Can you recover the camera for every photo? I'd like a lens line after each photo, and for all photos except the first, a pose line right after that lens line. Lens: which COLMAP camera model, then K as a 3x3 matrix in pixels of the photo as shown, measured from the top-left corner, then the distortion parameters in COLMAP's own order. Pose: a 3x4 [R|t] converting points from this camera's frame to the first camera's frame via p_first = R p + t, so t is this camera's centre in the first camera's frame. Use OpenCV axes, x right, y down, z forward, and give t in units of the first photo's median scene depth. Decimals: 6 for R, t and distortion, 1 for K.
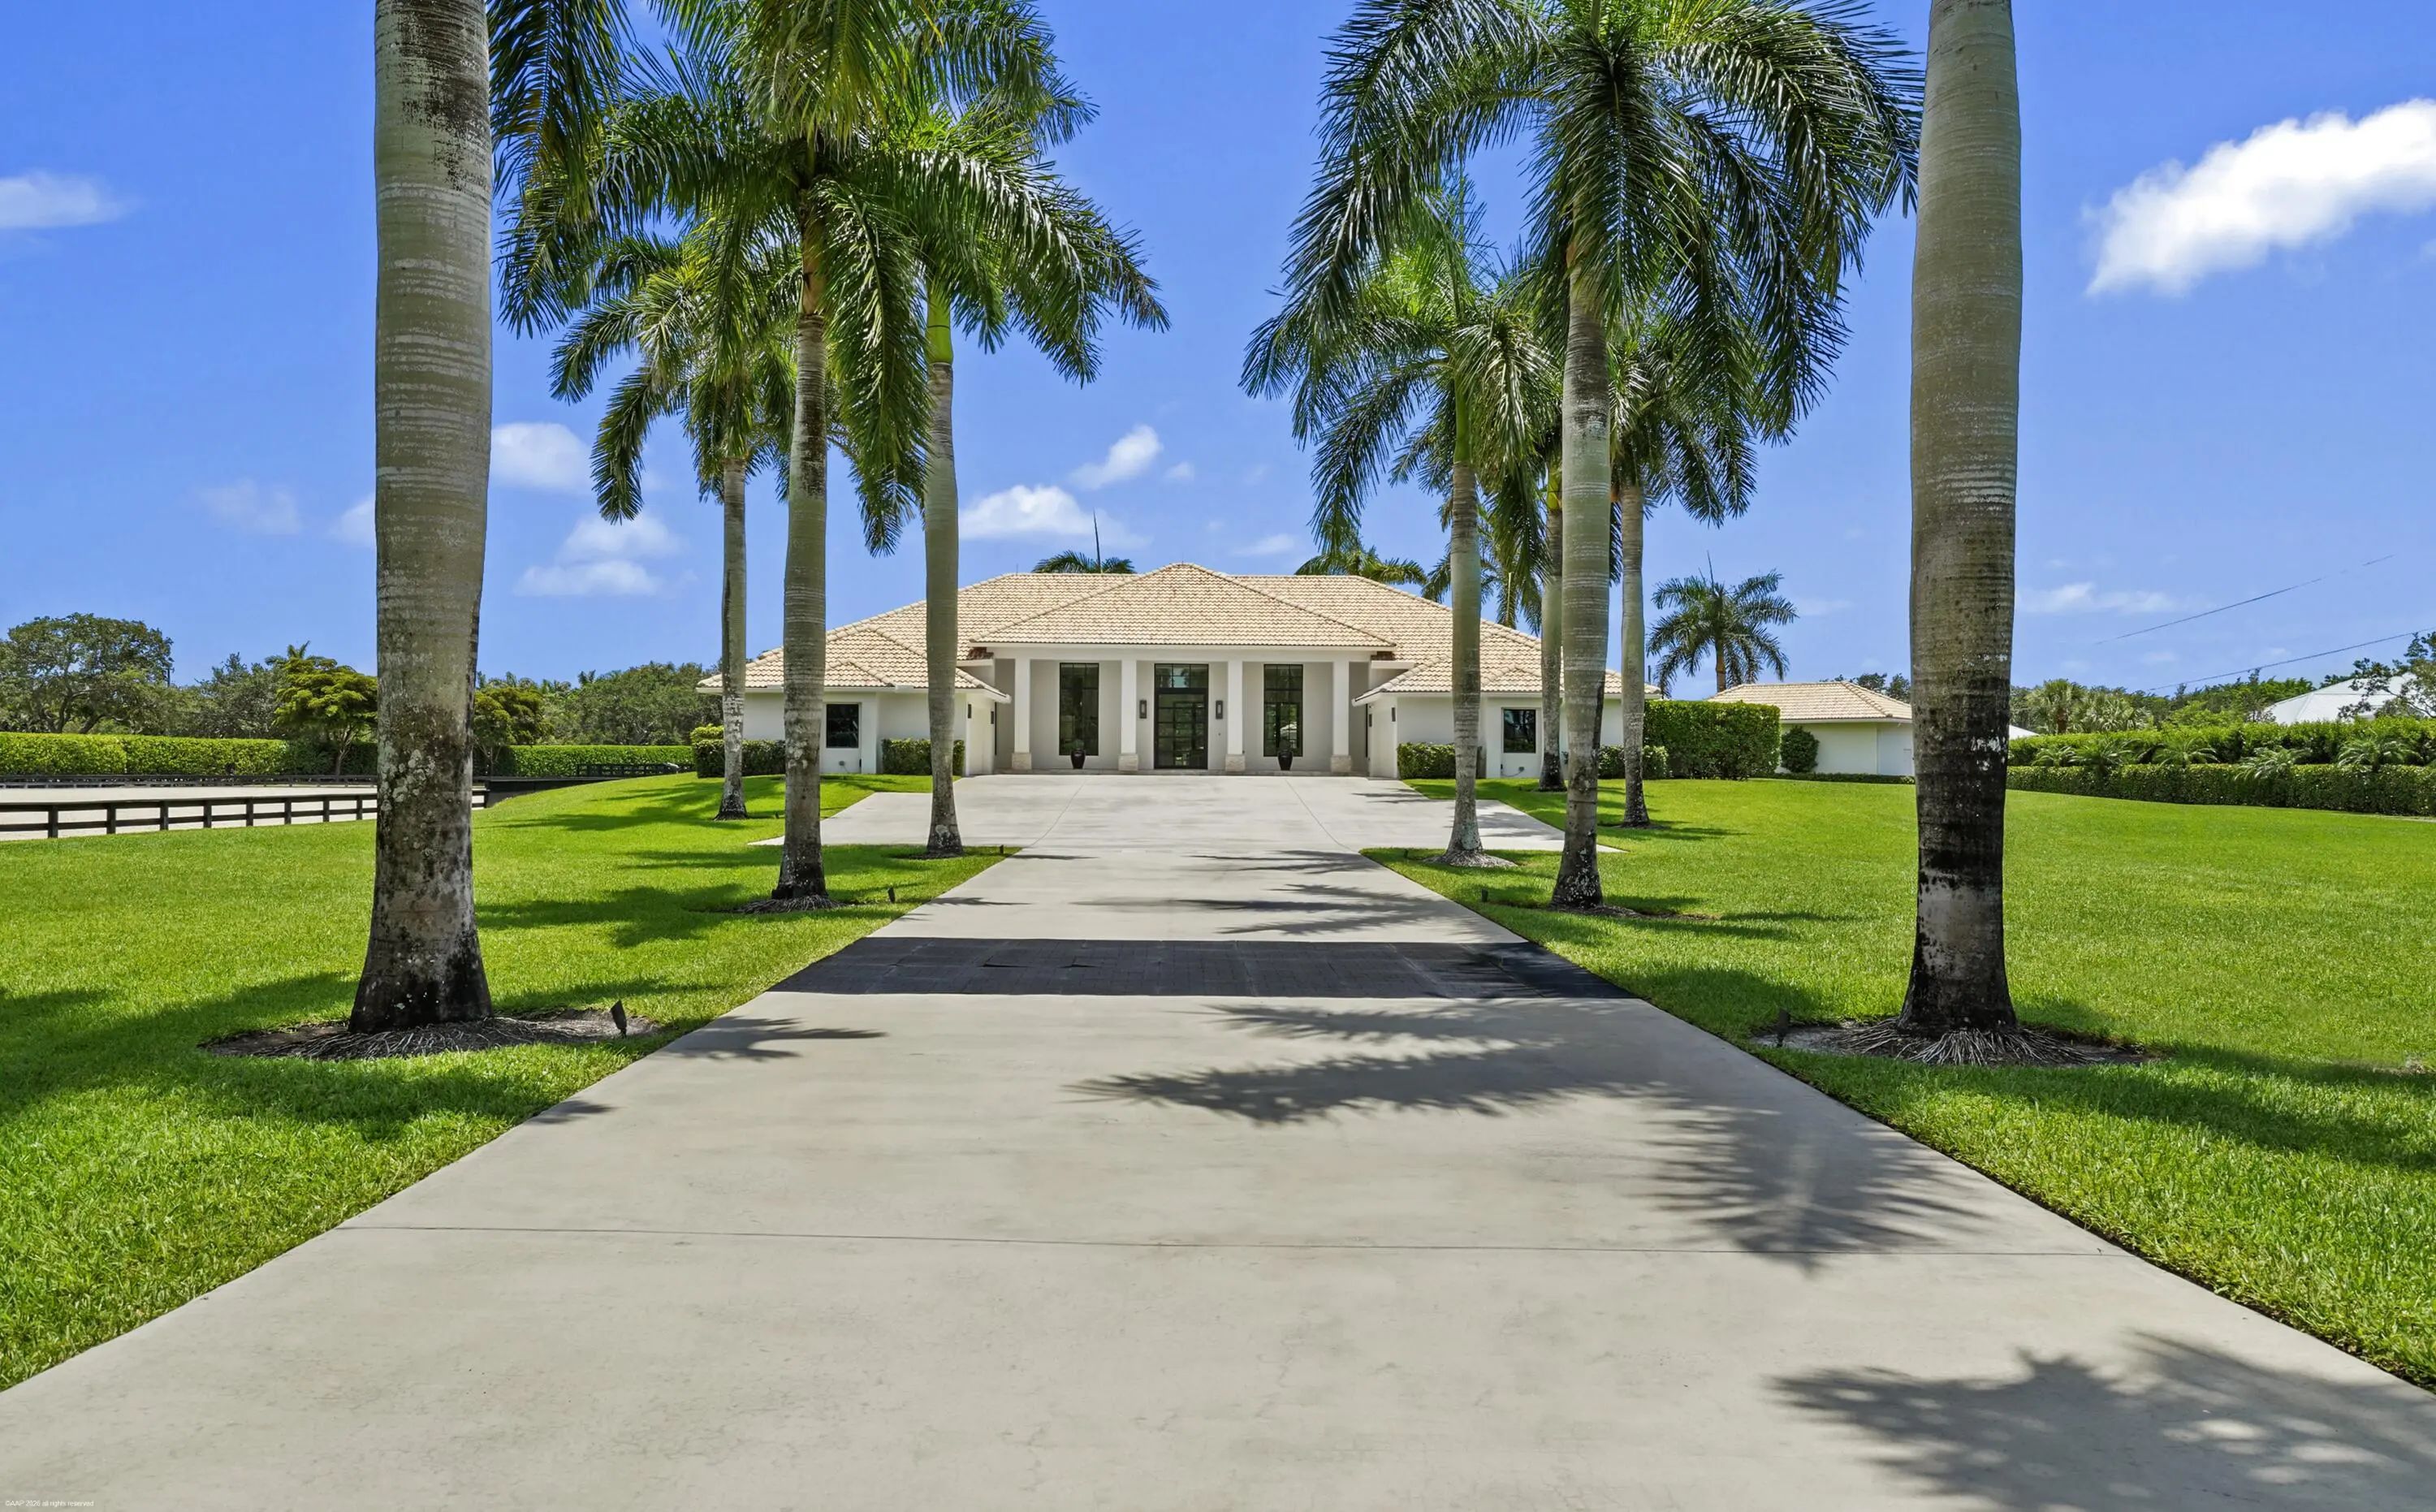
lens RADIAL K [[1555.8, 0, 1213.3], [0, 1555.8, 757.2], [0, 0, 1]] dist [-0.006286, -0.000166]
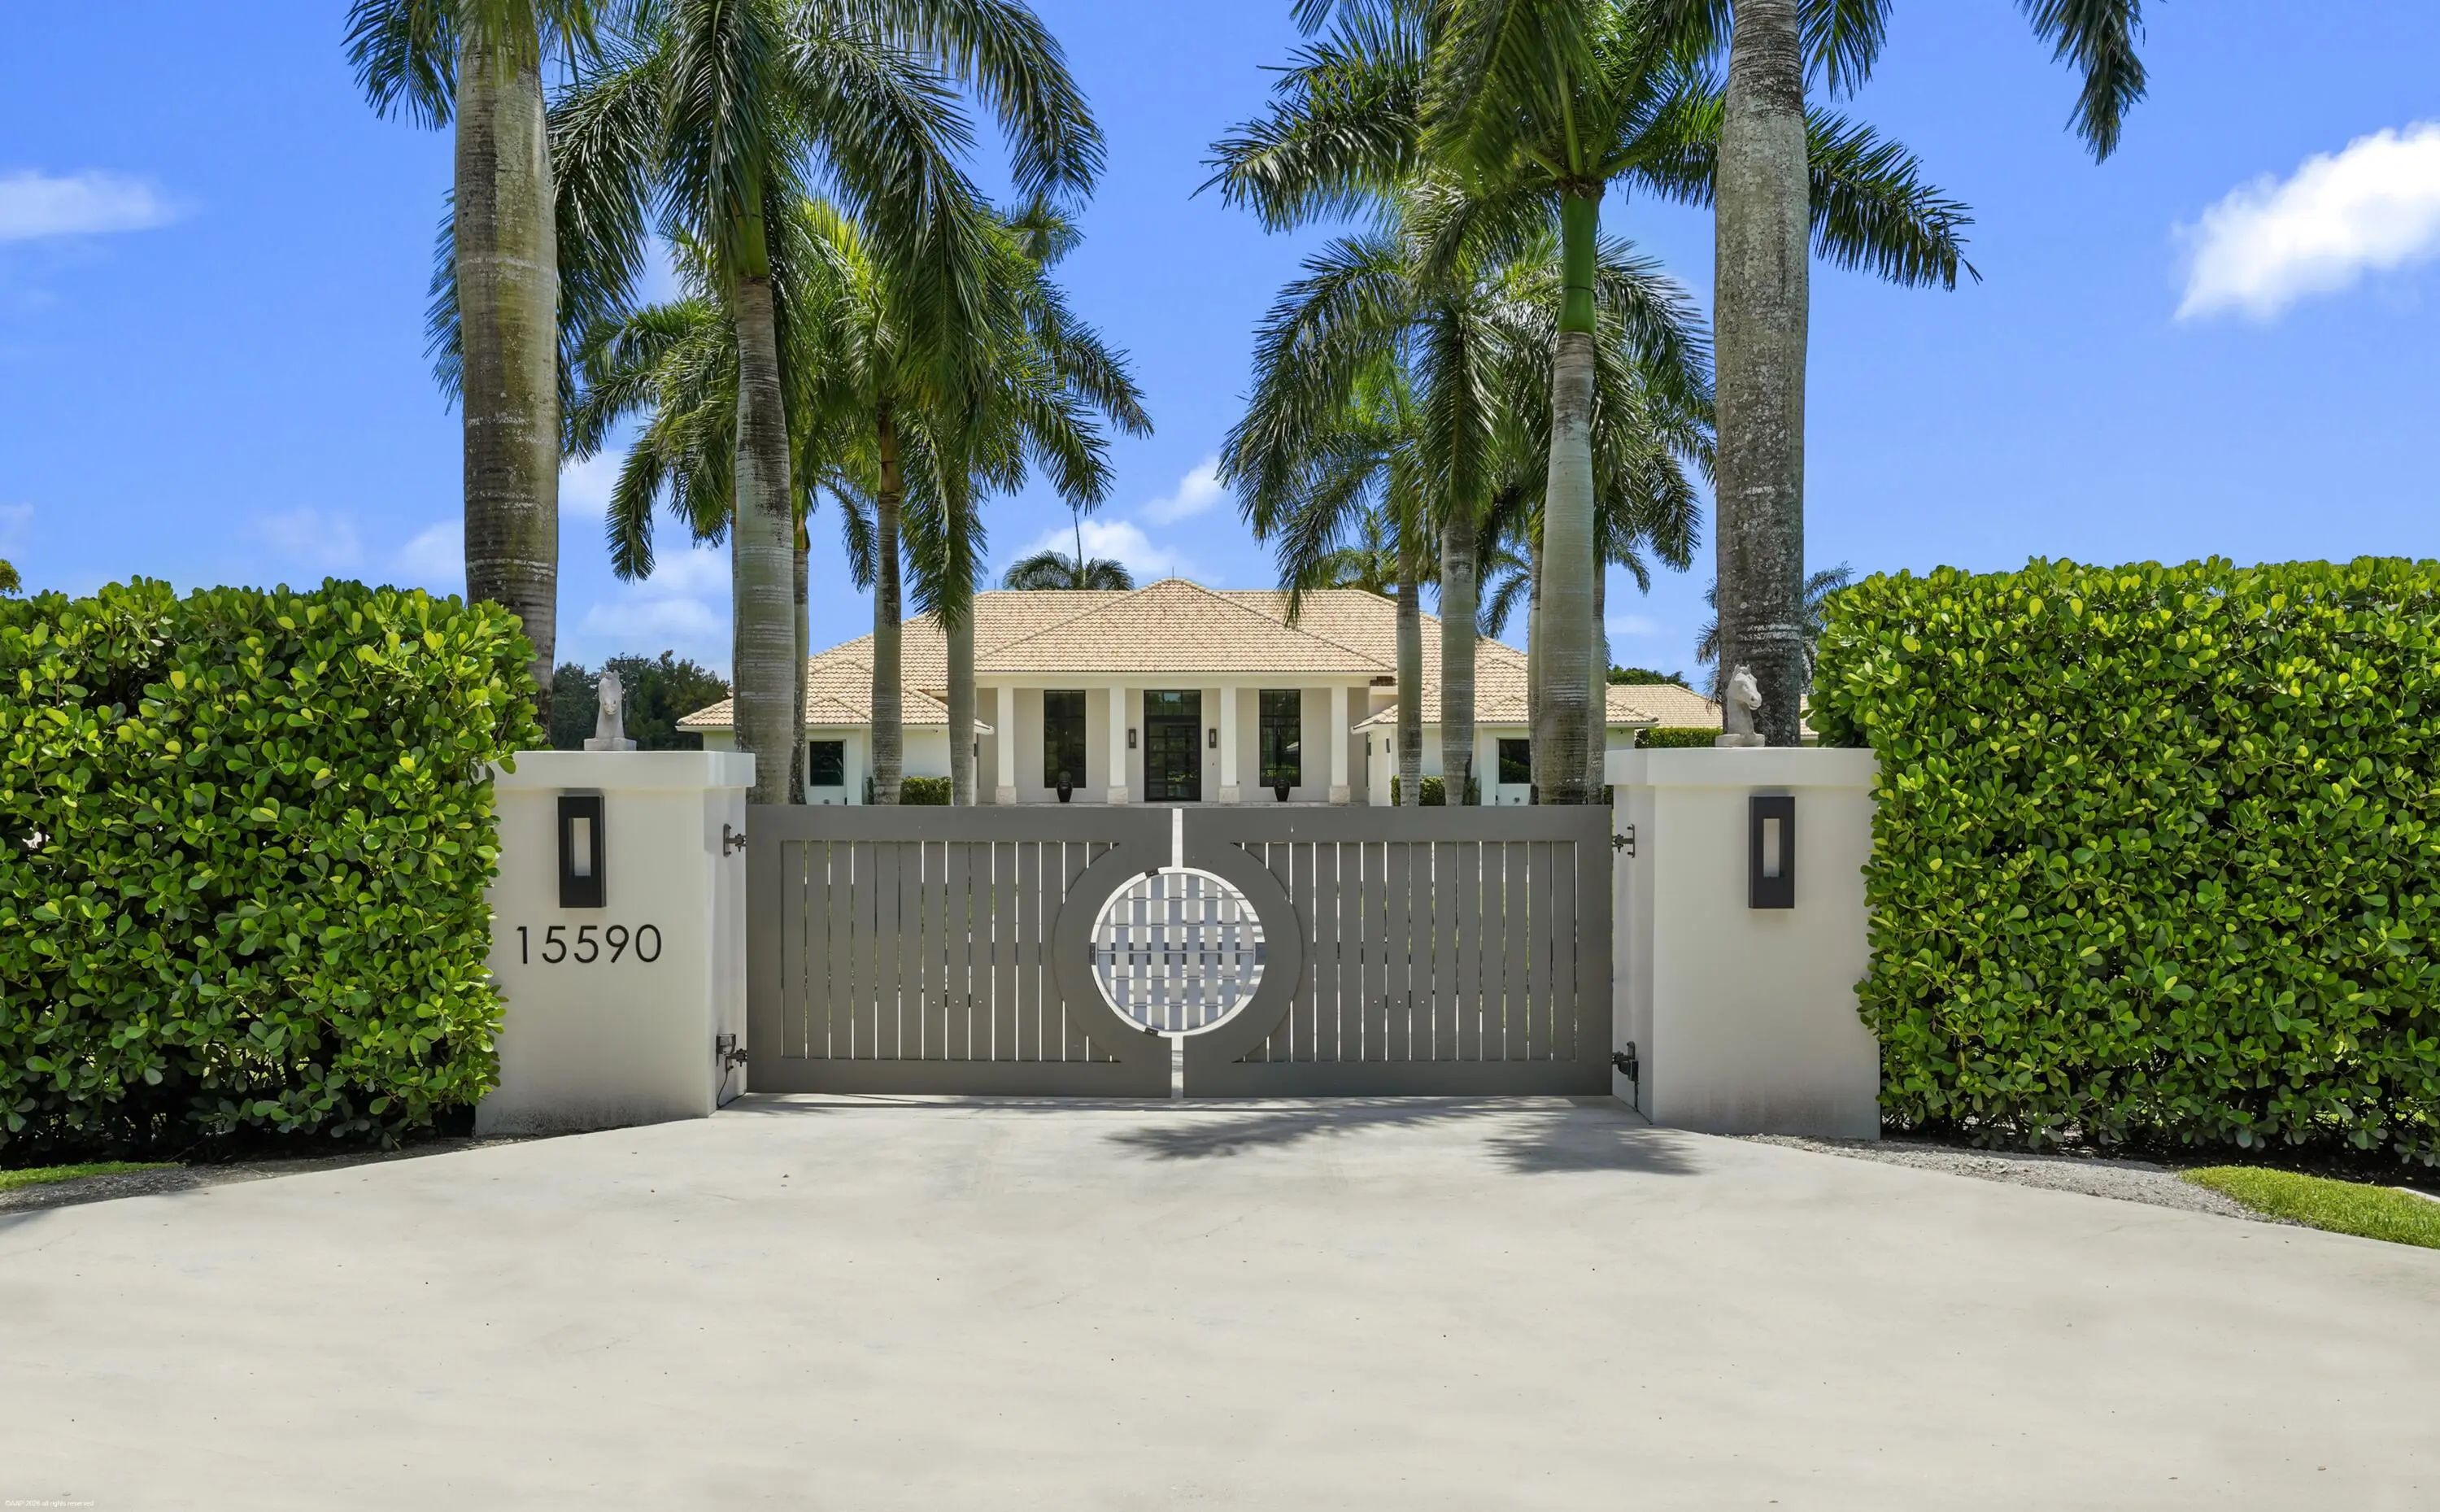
lens RADIAL K [[2059.3, 0, 1223.2], [0, 2059.3, 760.5], [0, 0, 1]] dist [0.014295, 0.001080]
pose [[0.999931, -0.011786, -0.000131, 0.010711], [0.011786, 0.999928, -0.002044, -0.015062], [0.000155, 0.002042, 0.999998, -0.271504]]
